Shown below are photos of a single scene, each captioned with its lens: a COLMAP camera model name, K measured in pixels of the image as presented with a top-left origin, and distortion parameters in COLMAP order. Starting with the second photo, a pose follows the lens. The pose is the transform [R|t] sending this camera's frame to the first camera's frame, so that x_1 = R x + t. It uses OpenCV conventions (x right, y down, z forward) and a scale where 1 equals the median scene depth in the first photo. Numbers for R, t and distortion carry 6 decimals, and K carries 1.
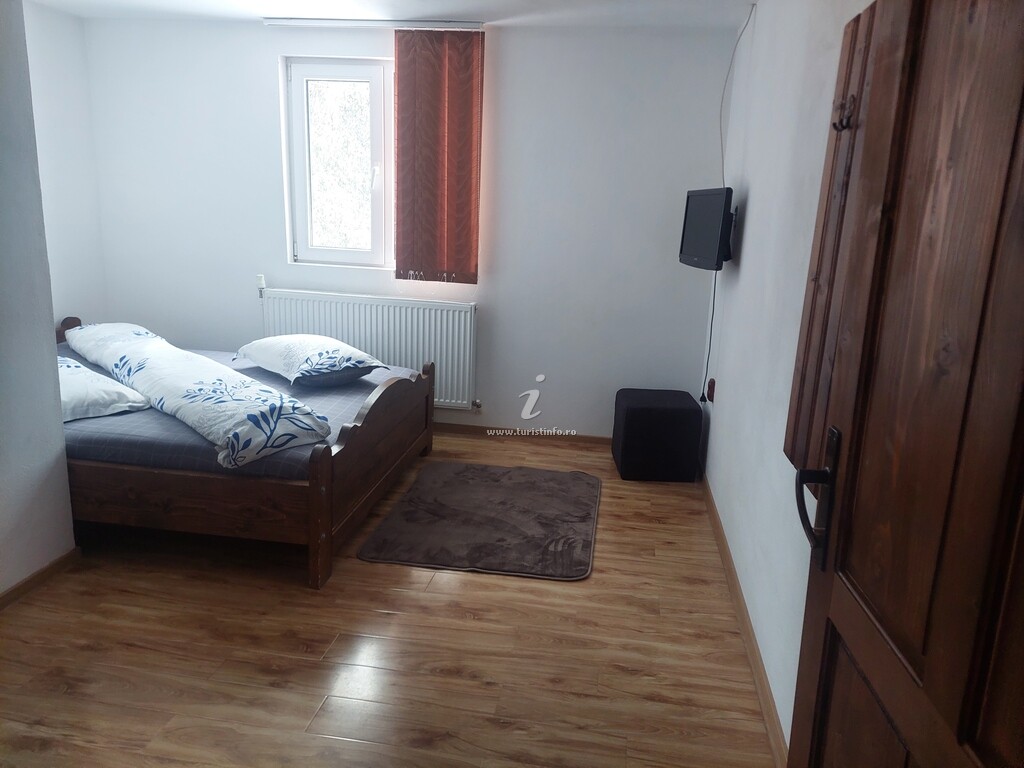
lens RADIAL K [[761.9, 0, 512.0], [0, 761.9, 384.0], [0, 0, 1]] dist [0.022076, -0.002168]
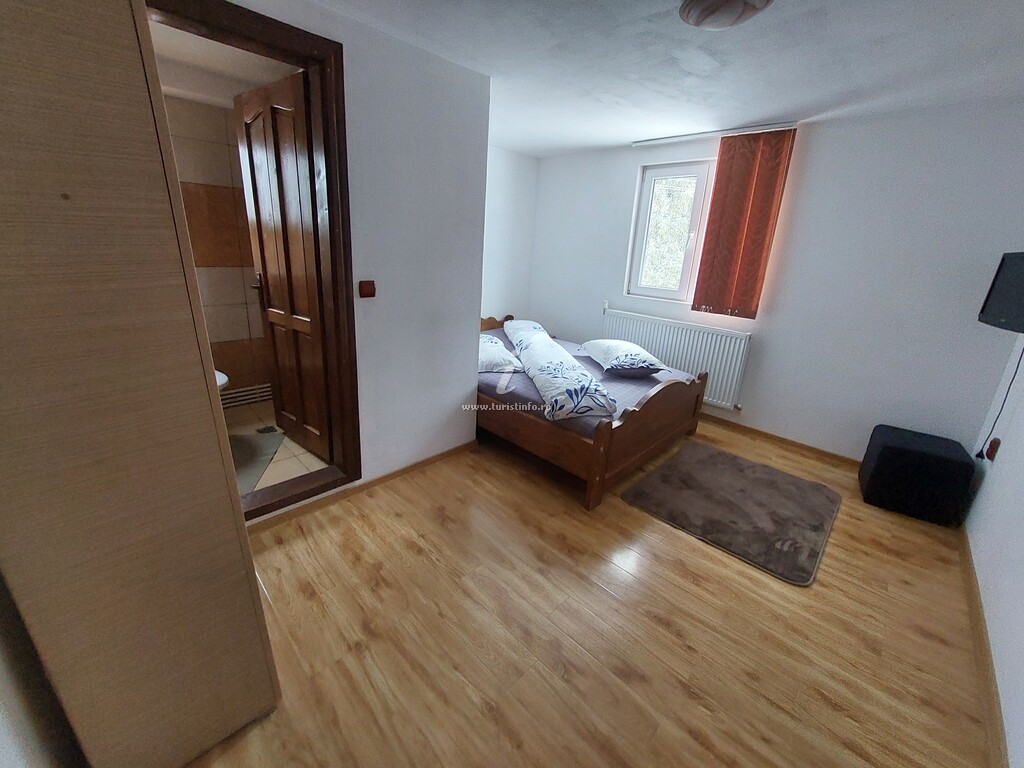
lens RADIAL K [[405.5, 0, 497.2], [0, 405.5, 363.9], [0, 0, 1]] dist [-0.018680, -0.003365]
pose [[0.802145, 0.163475, -0.574316, 0.011438], [-0.152931, 0.985960, 0.067048, -0.041320], [0.577213, 0.034049, 0.815883, 0.210064]]
